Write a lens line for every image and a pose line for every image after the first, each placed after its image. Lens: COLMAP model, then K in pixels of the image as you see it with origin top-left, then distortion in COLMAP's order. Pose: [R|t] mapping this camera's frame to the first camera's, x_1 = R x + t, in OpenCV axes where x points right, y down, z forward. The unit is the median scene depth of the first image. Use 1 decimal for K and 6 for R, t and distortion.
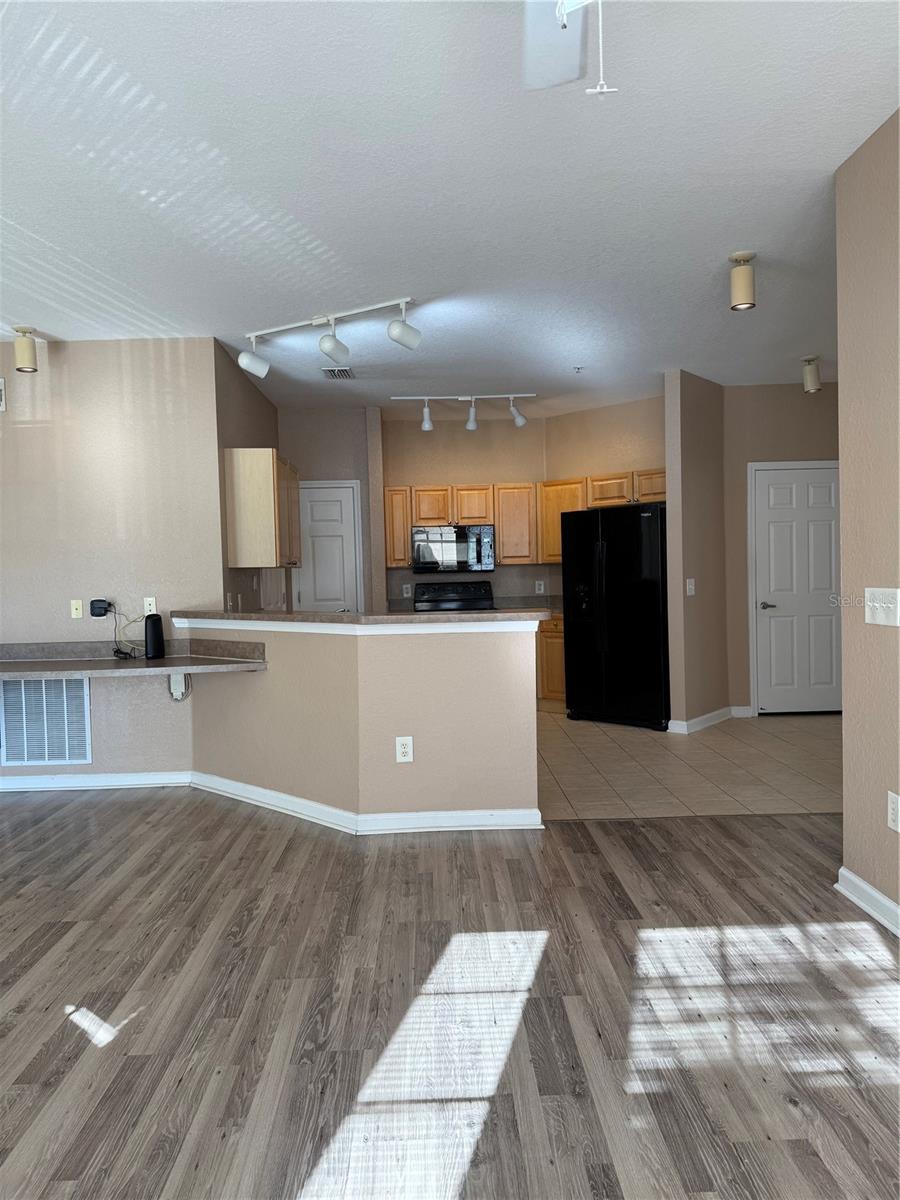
lens RADIAL K [[840.1, 0, 445.9], [0, 840.1, 601.5], [0, 0, 1]] dist [0.099089, -0.138891]
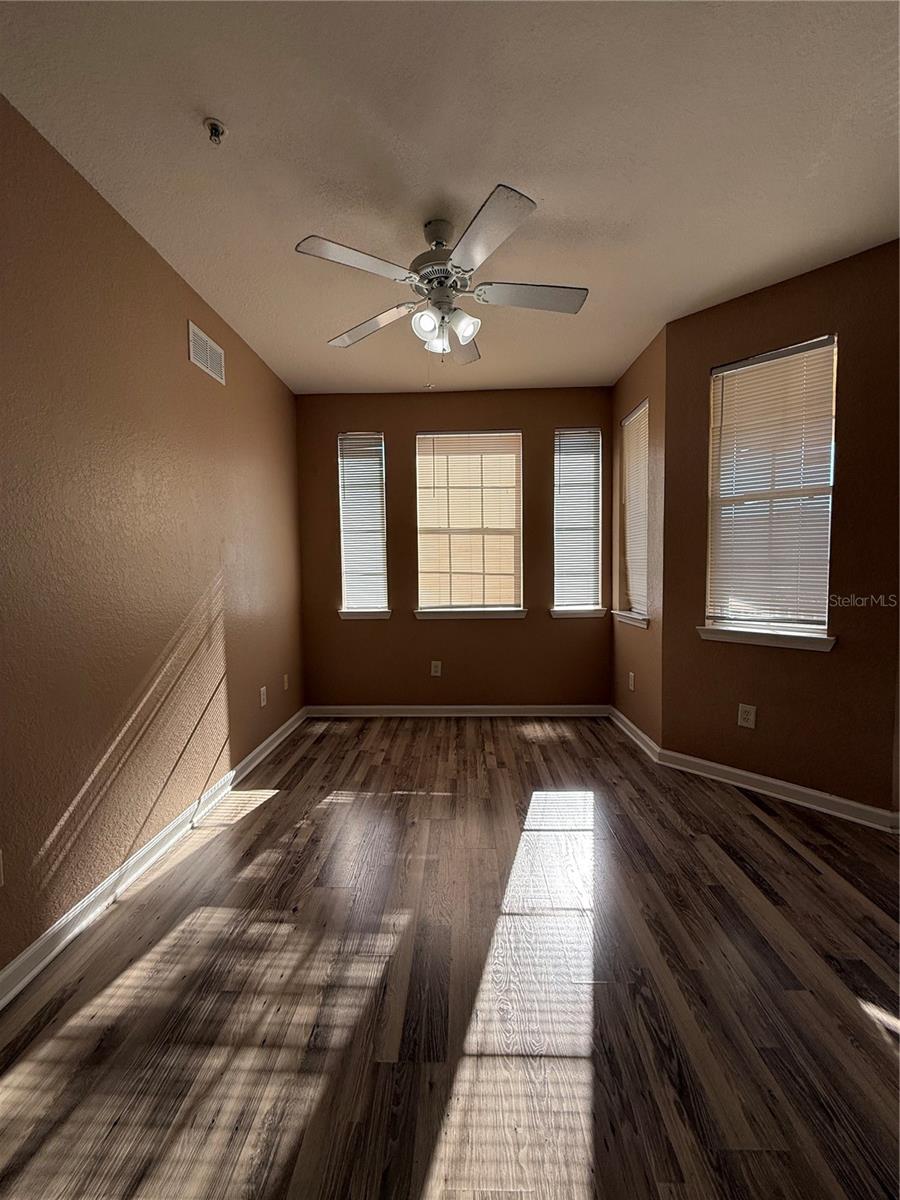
lens RADIAL K [[479.3, 0, 450.9], [0, 479.3, 596.5], [0, 0, 1]] dist [-0.000190, 0.000140]
pose [[-0.997908, 0.038635, 0.051845, 0.025059], [0.043217, 0.994968, 0.090389, -0.036021], [-0.048092, 0.092441, -0.994556, 0.952724]]
